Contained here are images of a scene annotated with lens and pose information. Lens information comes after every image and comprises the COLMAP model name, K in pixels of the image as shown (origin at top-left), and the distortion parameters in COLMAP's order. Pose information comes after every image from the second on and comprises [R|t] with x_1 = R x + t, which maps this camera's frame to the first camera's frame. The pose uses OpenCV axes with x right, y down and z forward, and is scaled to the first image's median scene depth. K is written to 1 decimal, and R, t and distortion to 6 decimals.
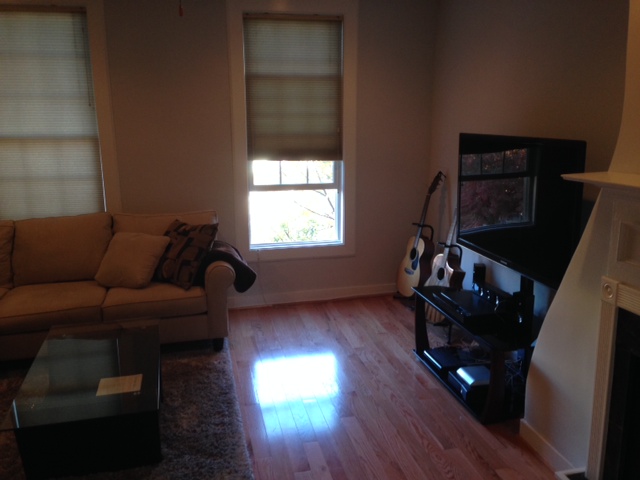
lens RADIAL K [[569.0, 0, 322.6], [0, 569.0, 238.9], [0, 0, 1]] dist [-0.002305, -0.017388]
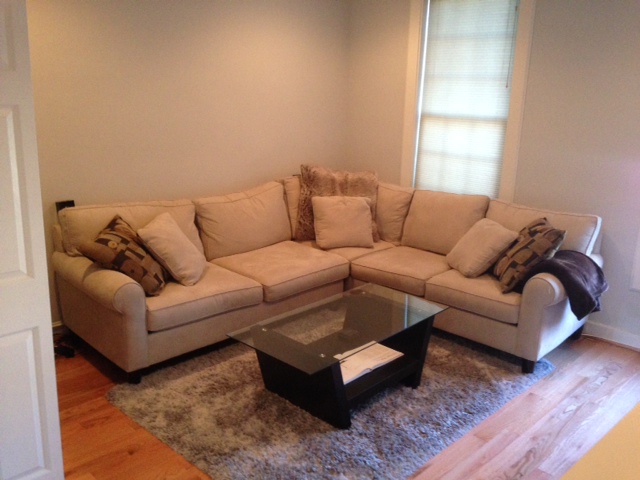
lens RADIAL K [[569.0, 0, 322.0], [0, 569.0, 240.4], [0, 0, 1]] dist [-0.002305, -0.017388]
pose [[0.503692, 0.232030, -0.832140, 0.336567], [-0.205838, 0.967747, 0.145249, -0.061141], [0.839002, 0.098125, 0.535207, 0.258486]]
